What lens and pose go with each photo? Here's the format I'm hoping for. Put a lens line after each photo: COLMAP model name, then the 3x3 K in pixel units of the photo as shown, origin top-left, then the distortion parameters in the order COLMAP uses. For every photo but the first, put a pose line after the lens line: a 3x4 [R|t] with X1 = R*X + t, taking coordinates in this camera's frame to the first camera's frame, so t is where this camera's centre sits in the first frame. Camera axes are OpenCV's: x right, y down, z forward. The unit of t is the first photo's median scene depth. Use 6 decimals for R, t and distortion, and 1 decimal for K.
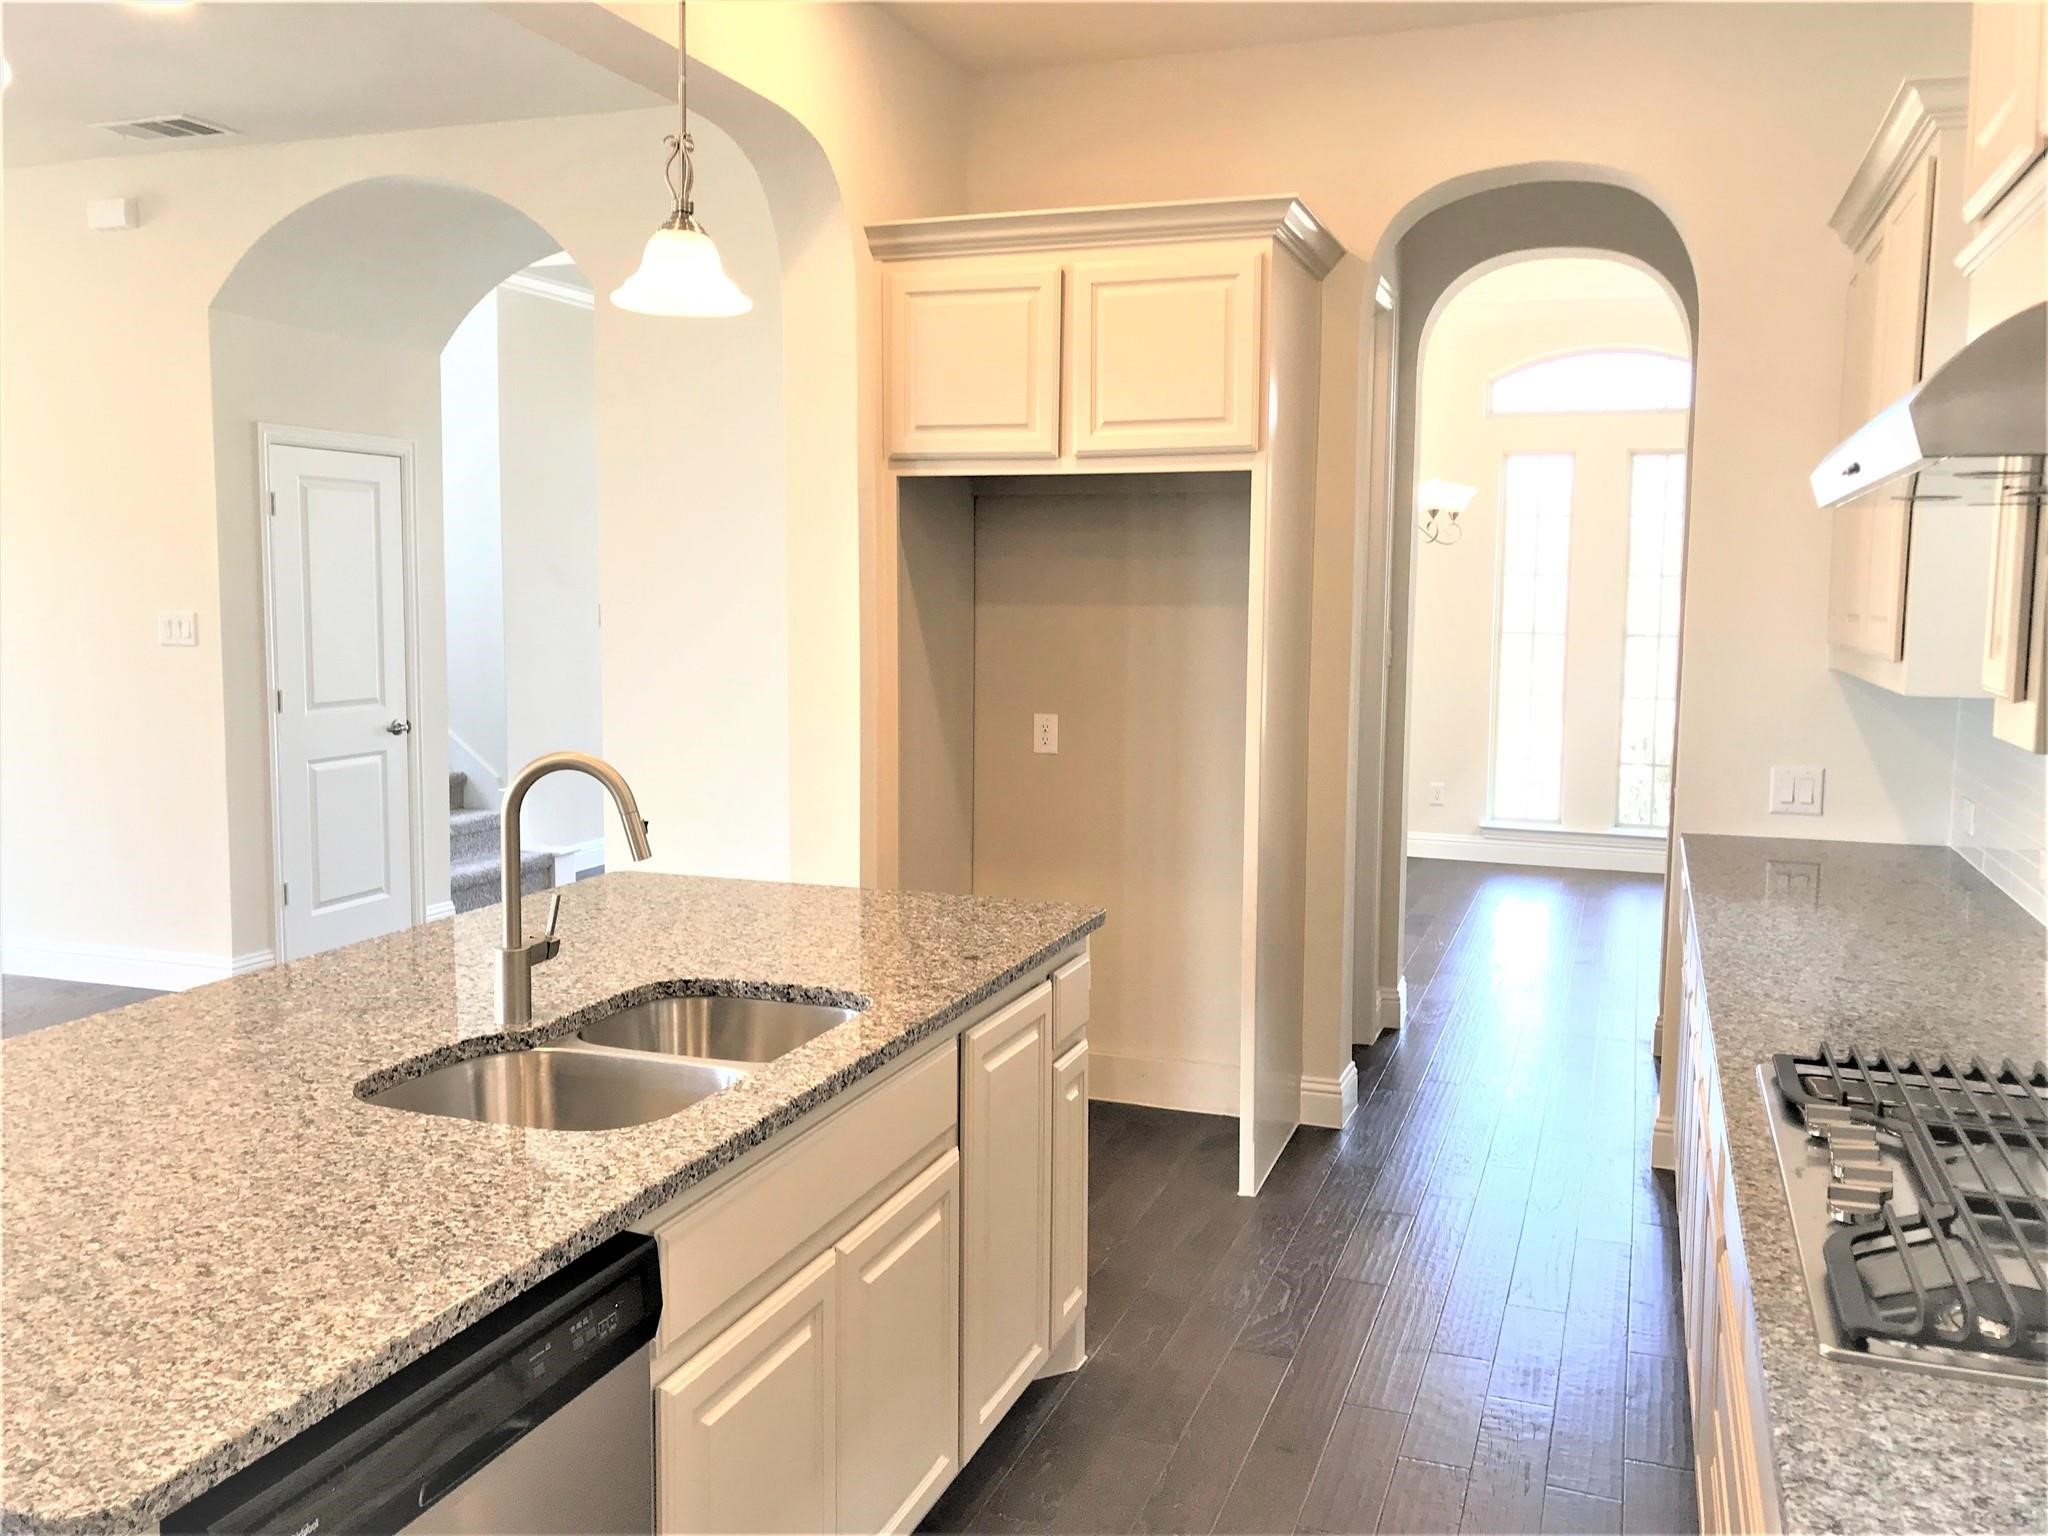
lens RADIAL K [[1663.9, 0, 1030.8], [0, 1663.9, 750.9], [0, 0, 1]] dist [0.072961, -0.132388]
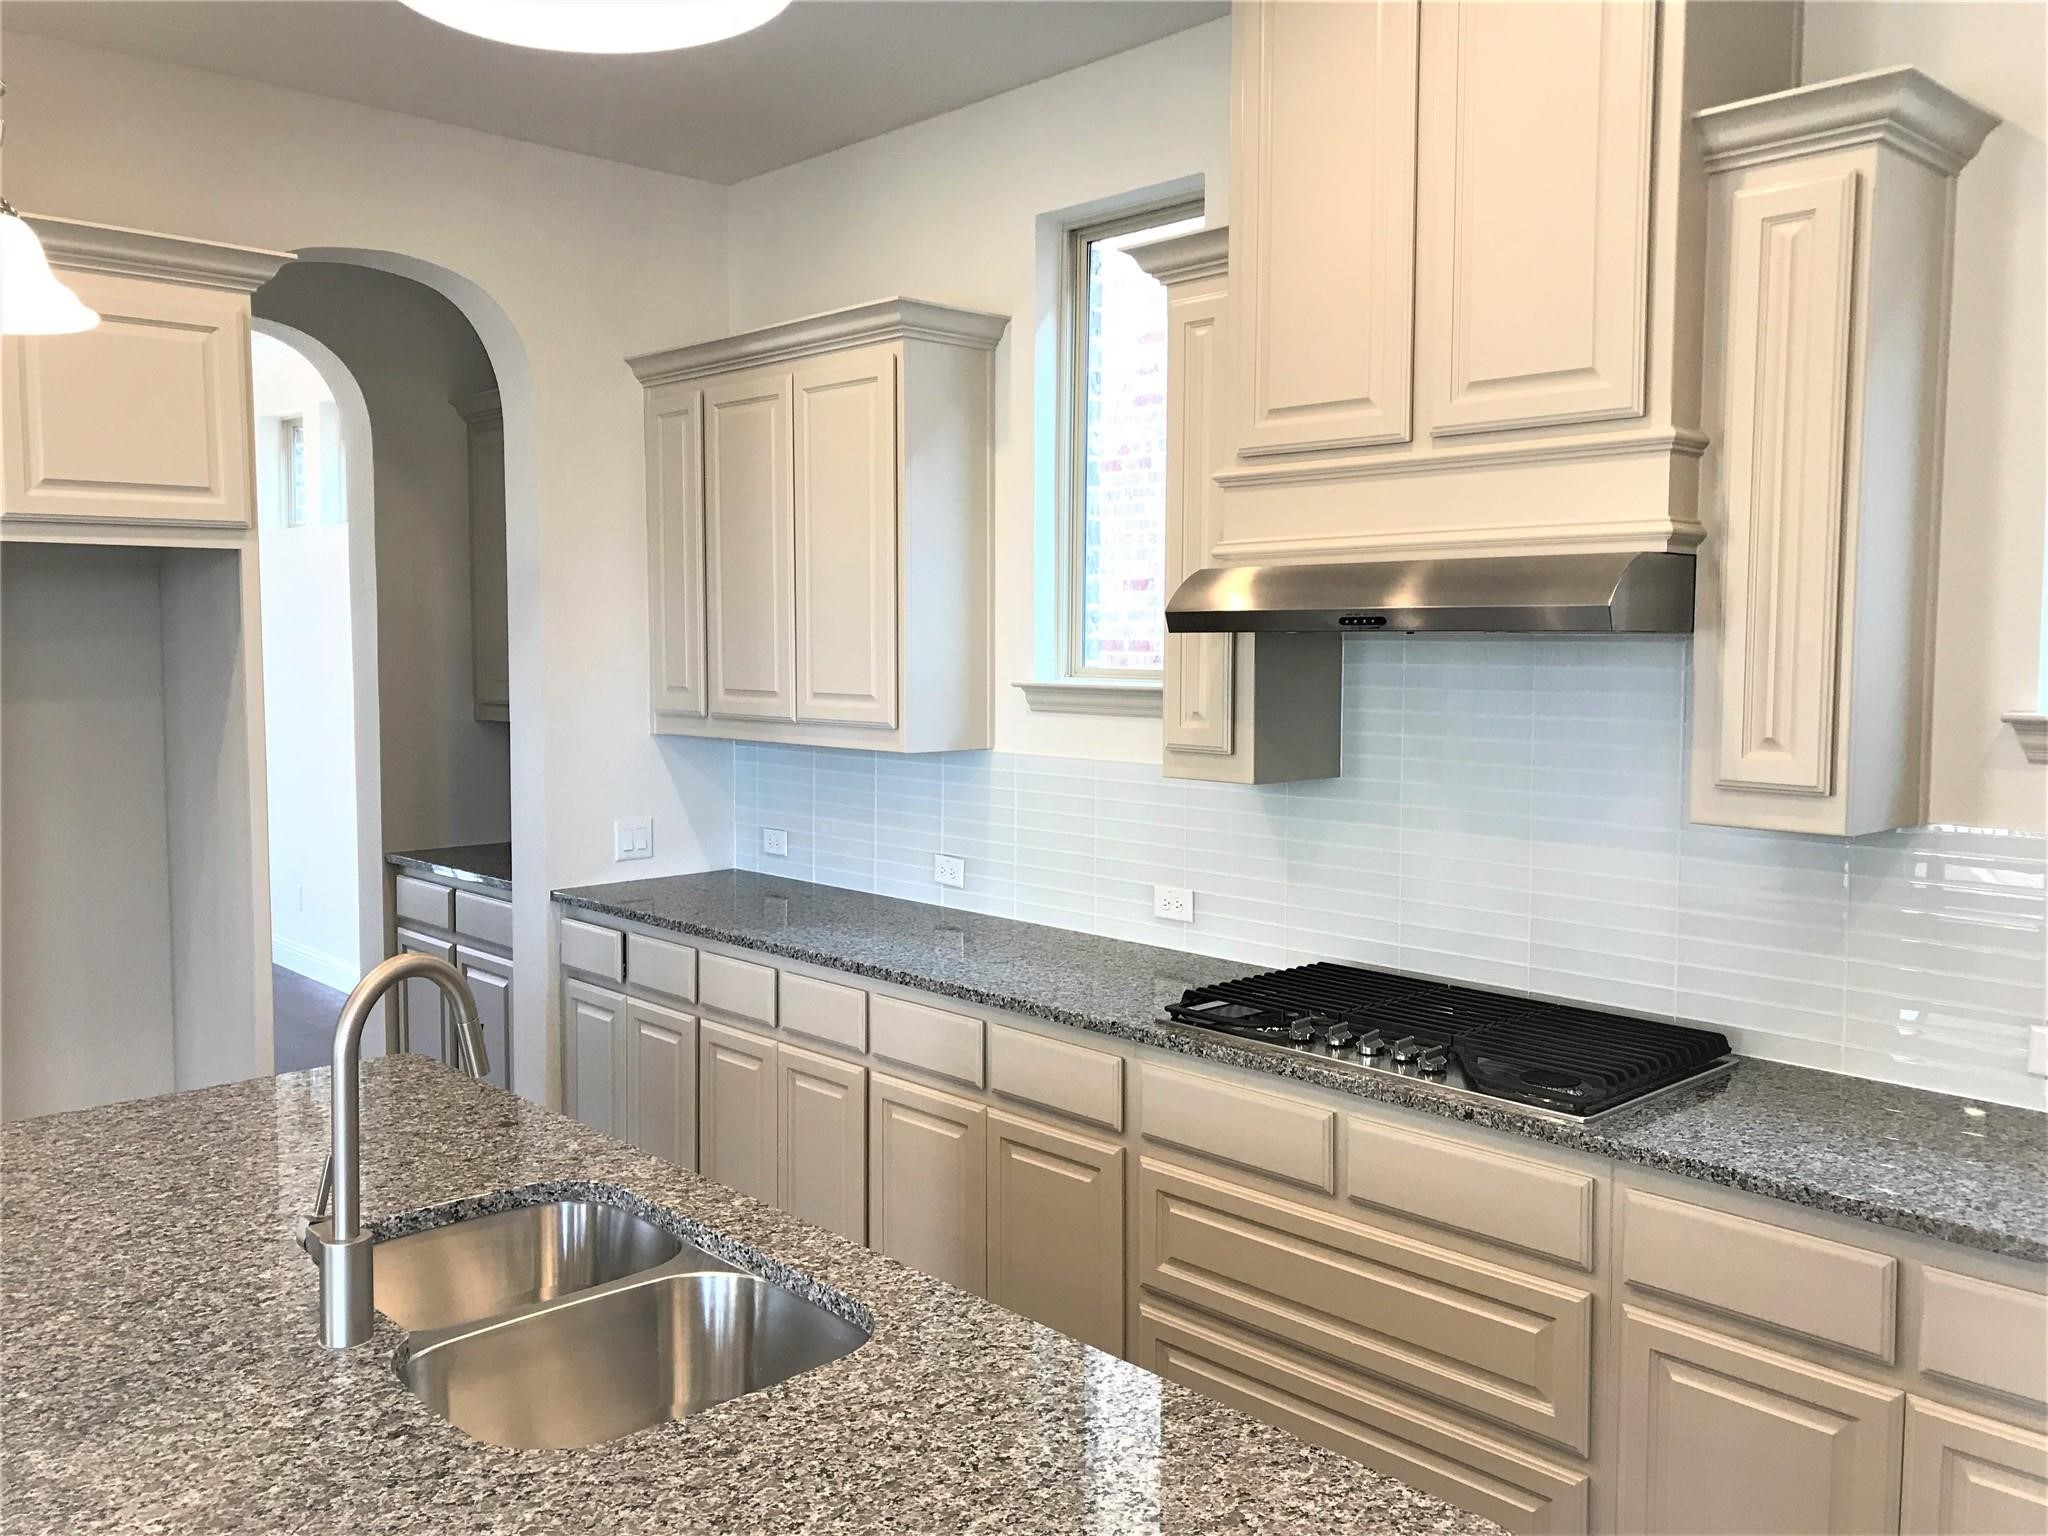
lens RADIAL K [[1663.9, 0, 1030.8], [0, 1663.9, 750.9], [0, 0, 1]] dist [0.072961, -0.132388]
pose [[0.452283, -0.069678, 0.889149, -0.995824], [0.091744, 0.995290, 0.031328, -0.108070], [-0.887143, 0.067405, 0.456545, 0.487642]]
